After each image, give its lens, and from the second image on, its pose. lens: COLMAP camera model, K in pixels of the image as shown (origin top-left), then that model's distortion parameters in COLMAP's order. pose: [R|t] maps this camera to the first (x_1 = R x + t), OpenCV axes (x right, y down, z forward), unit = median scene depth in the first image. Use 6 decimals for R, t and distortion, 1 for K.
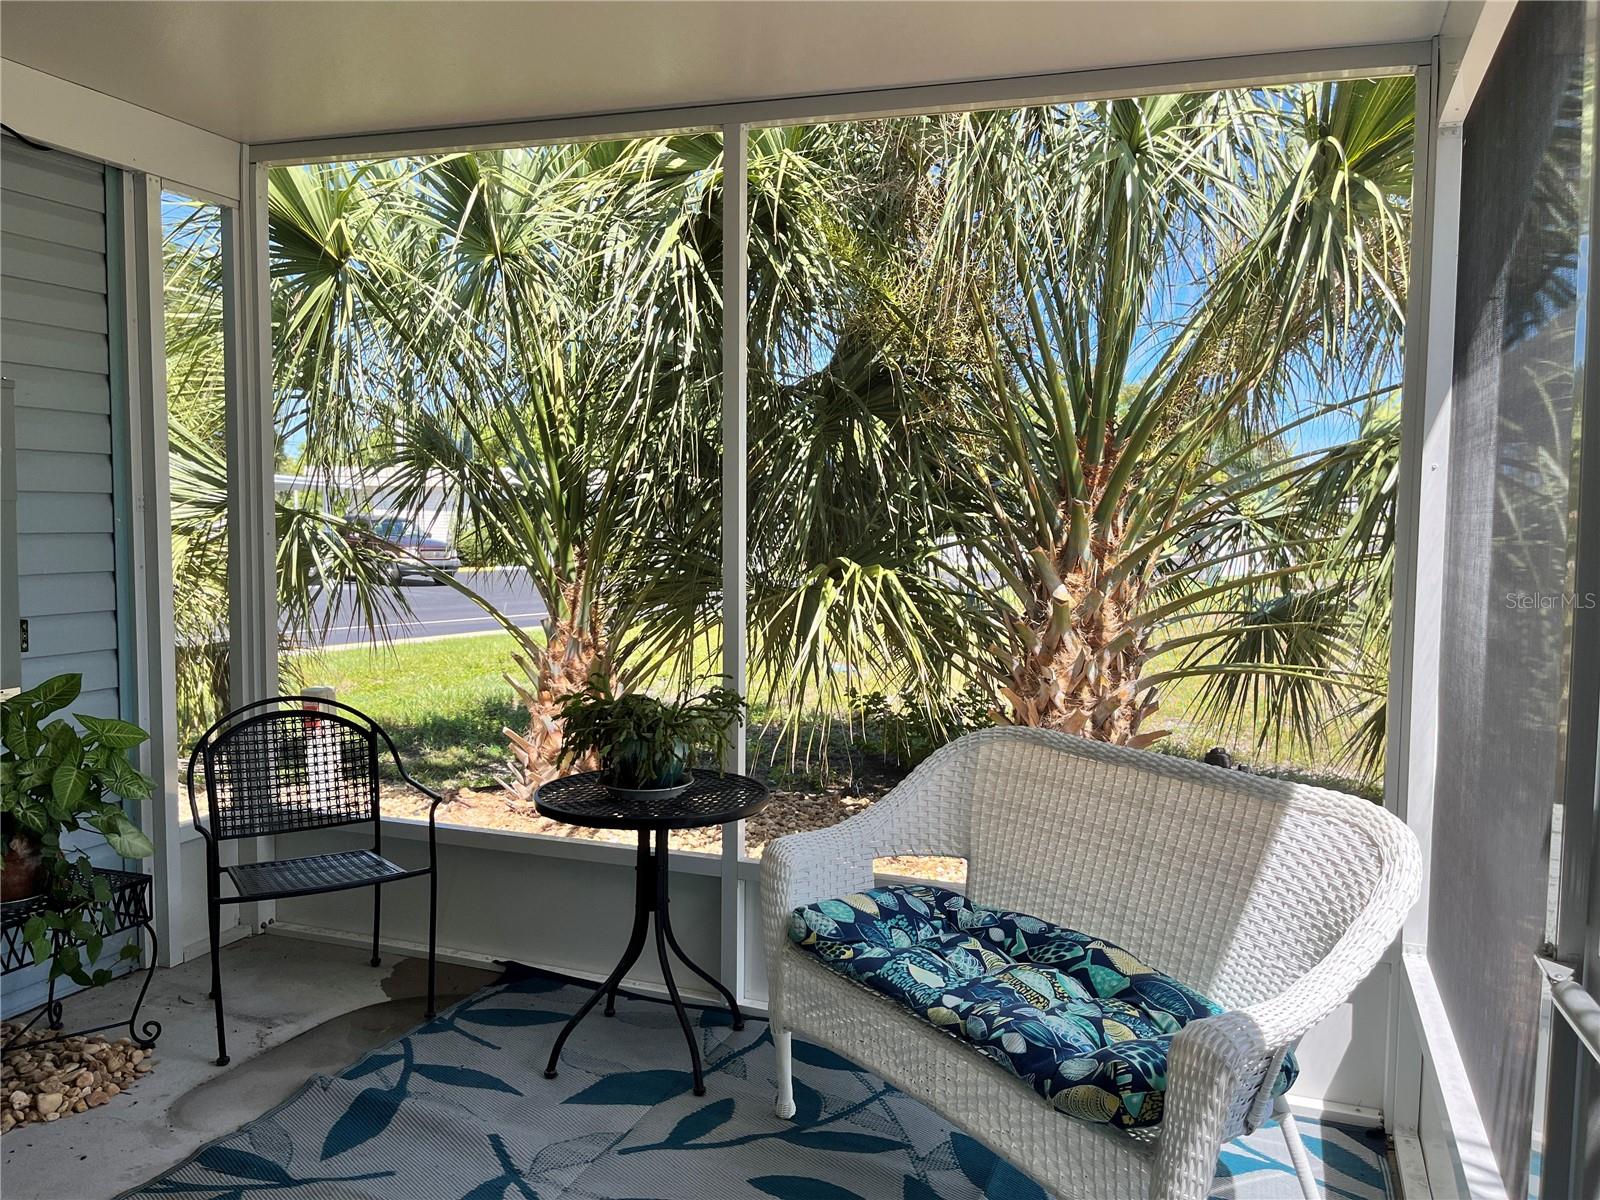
lens RADIAL K [[1214.1, 0, 800.0], [0, 1214.1, 600.0], [0, 0, 1]] dist [0.001713, 0.000906]
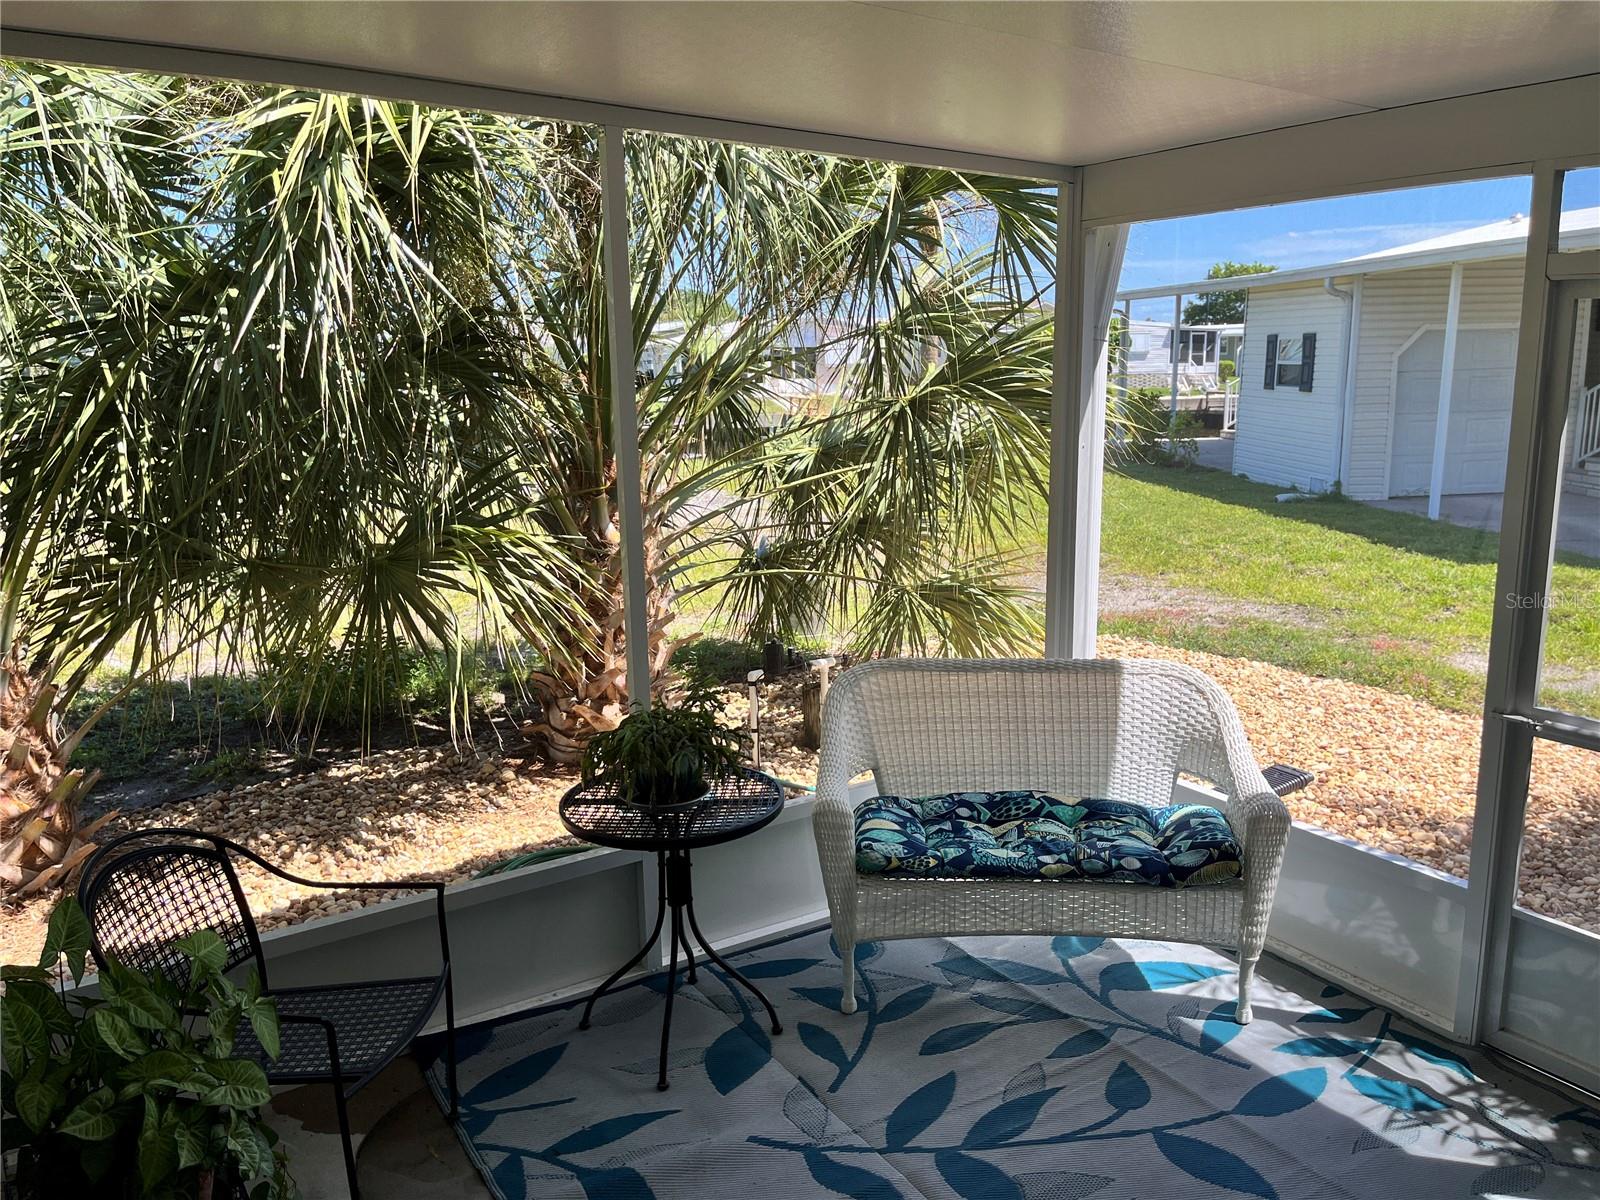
lens RADIAL K [[1214.1, 0, 800.0], [0, 1214.1, 600.0], [0, 0, 1]] dist [0.001713, 0.000906]
pose [[0.592453, -0.182970, 0.784552, -0.990991], [0.073498, 0.982081, 0.173536, -0.213077], [-0.802246, -0.045149, 0.595284, 0.350583]]
